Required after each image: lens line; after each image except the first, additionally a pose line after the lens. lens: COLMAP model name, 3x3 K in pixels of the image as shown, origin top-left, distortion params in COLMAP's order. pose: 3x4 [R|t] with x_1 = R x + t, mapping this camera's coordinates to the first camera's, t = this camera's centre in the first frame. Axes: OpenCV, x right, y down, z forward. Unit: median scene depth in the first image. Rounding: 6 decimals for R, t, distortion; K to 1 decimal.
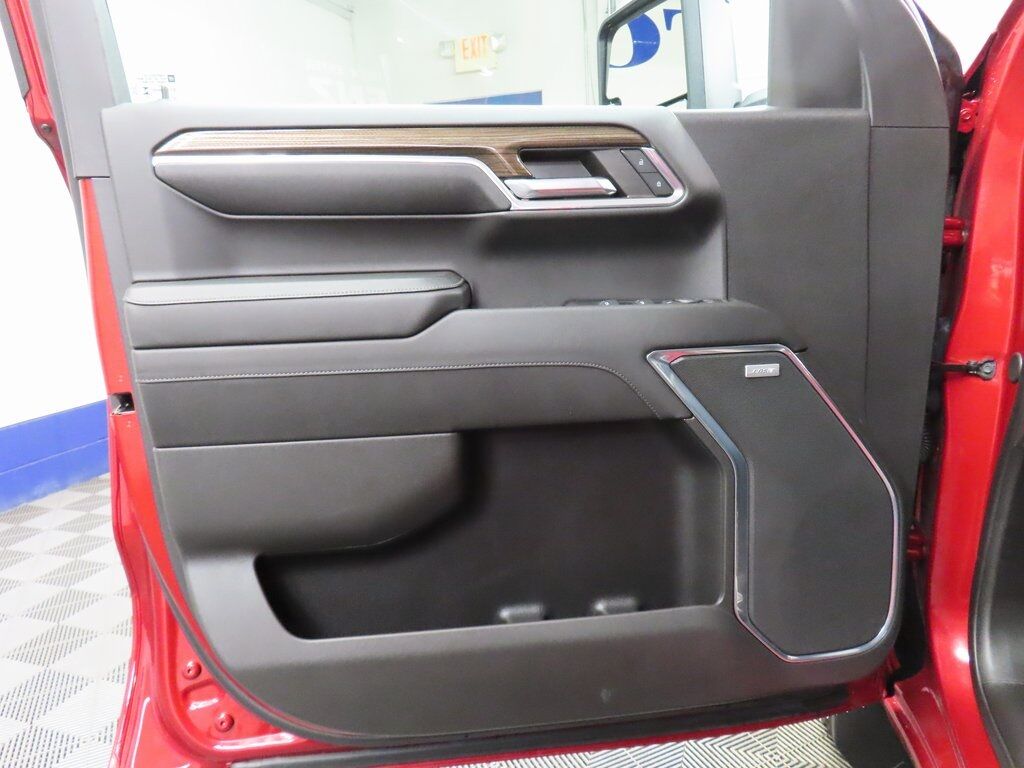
lens RADIAL K [[730.8, 0, 512.0], [0, 730.8, 384.0], [0, 0, 1]] dist [-0.016569, 0.006576]
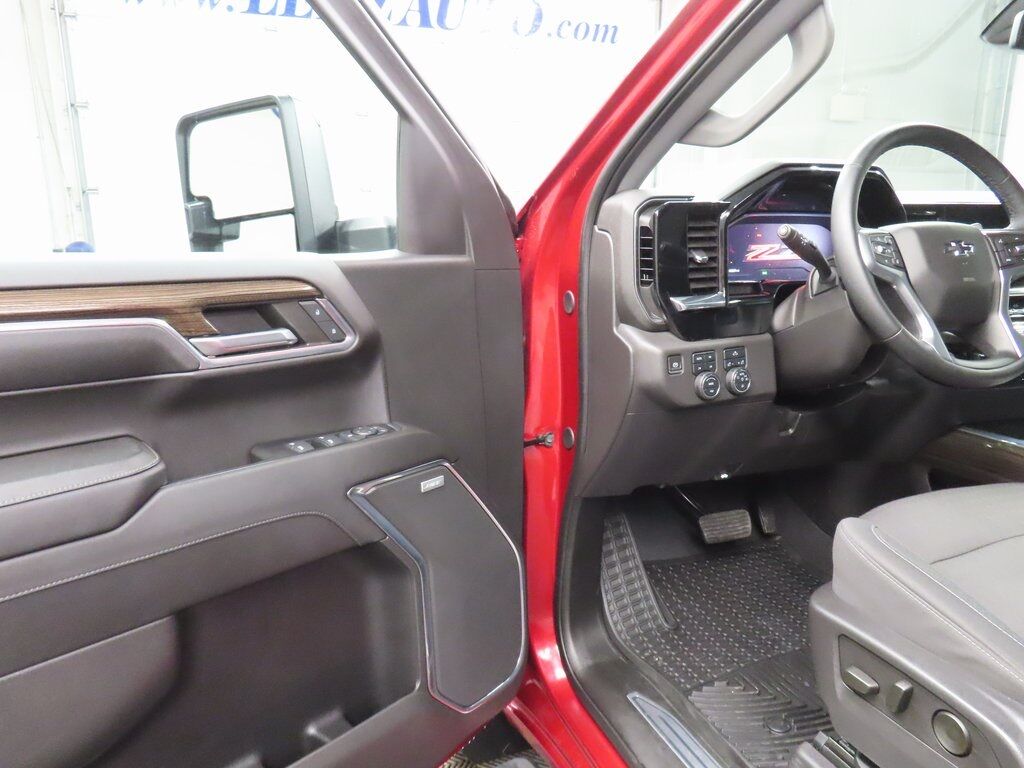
lens RADIAL K [[730.8, 0, 512.0], [0, 730.8, 384.0], [0, 0, 1]] dist [-0.016569, 0.006576]
pose [[0.761668, -0.099811, 0.640234, -0.298435], [0.105534, 0.993981, 0.029409, -0.199699], [-0.639315, 0.045167, 0.767617, 0.001664]]
